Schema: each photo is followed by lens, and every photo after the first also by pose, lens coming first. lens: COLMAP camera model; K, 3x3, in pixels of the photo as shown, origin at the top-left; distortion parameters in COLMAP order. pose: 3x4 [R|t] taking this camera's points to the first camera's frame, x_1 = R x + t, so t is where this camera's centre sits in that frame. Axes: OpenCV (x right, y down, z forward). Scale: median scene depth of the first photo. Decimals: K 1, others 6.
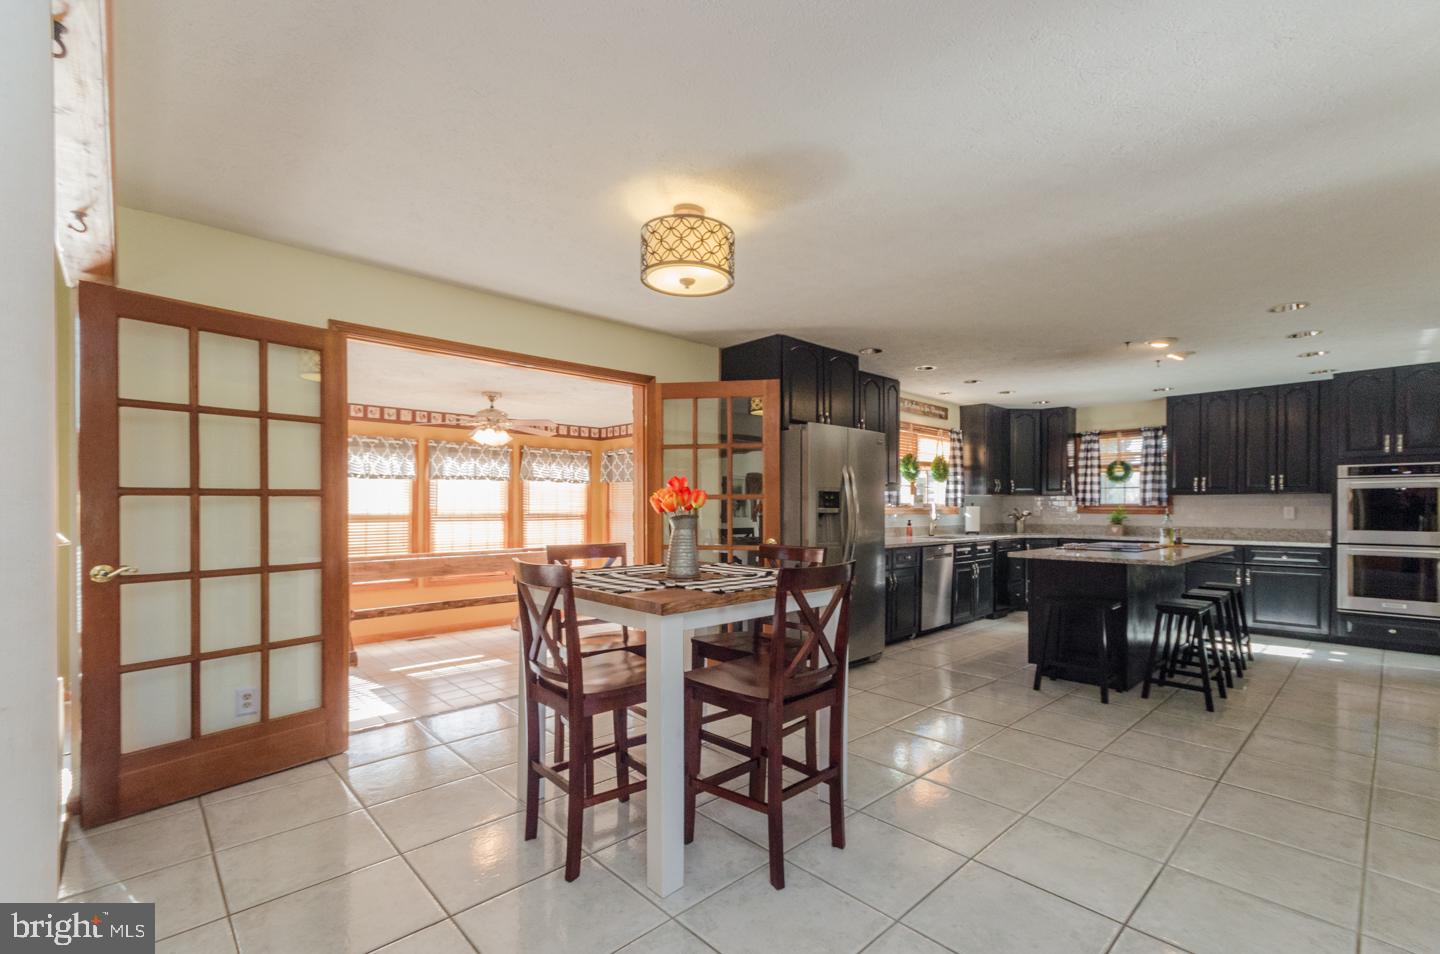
lens RADIAL K [[638.0, 0, 729.6], [0, 638.0, 506.0], [0, 0, 1]] dist [0.007531, -0.002875]
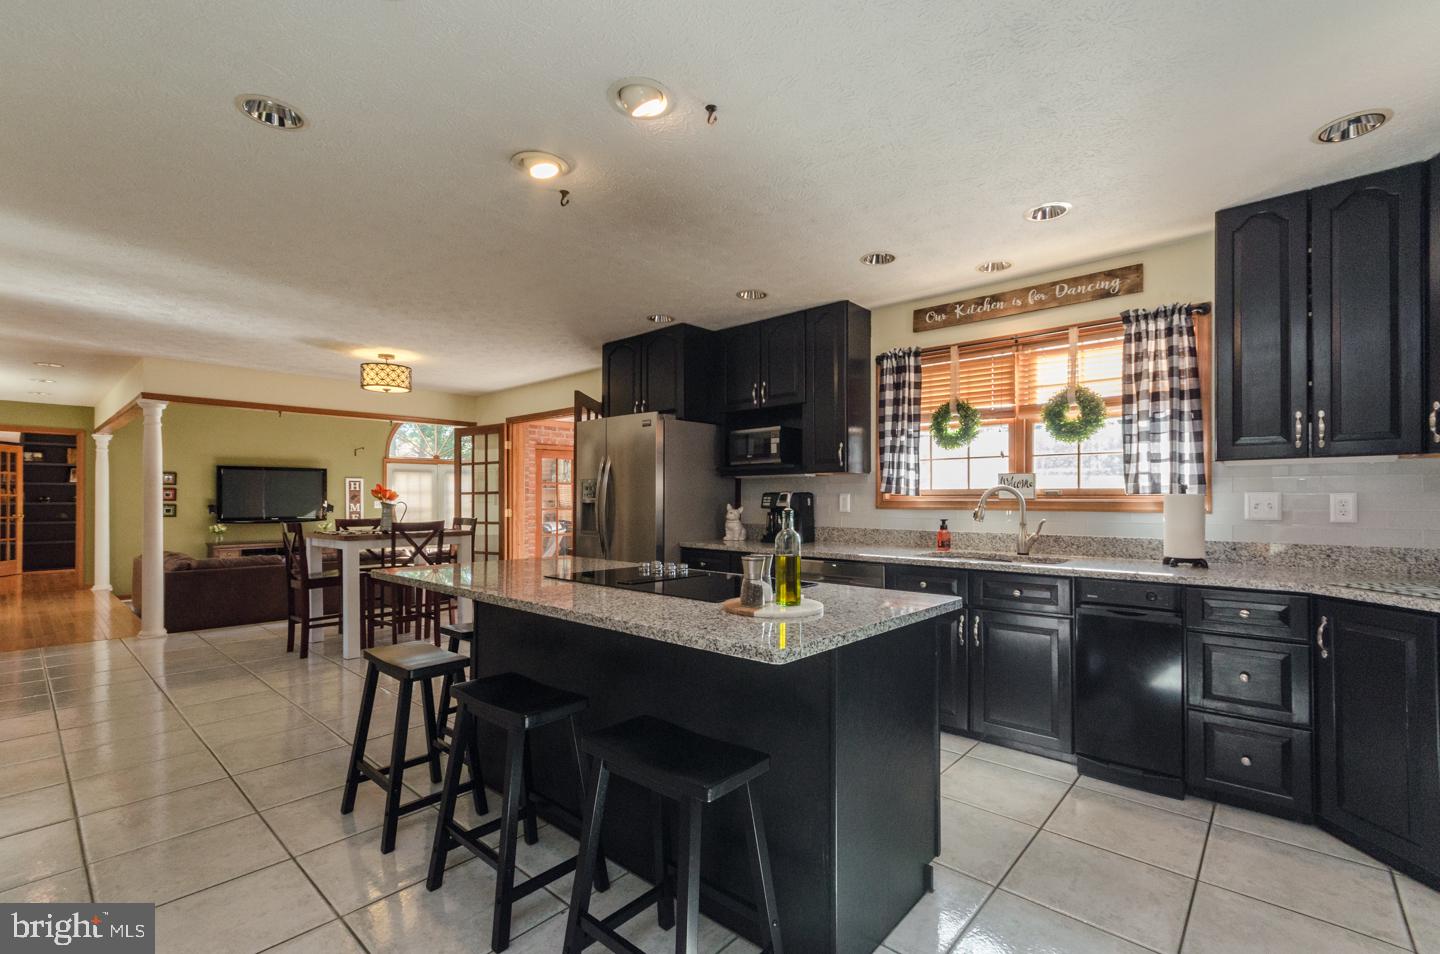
lens RADIAL K [[638.0, 0, 772.7], [0, 638.0, 497.7], [0, 0, 1]] dist [0.007531, -0.002875]
pose [[0.107480, -0.004956, -0.994195, 0.830453], [0.000360, 0.999988, -0.004945, 0.005510], [0.994207, 0.000173, 0.107481, 0.796649]]
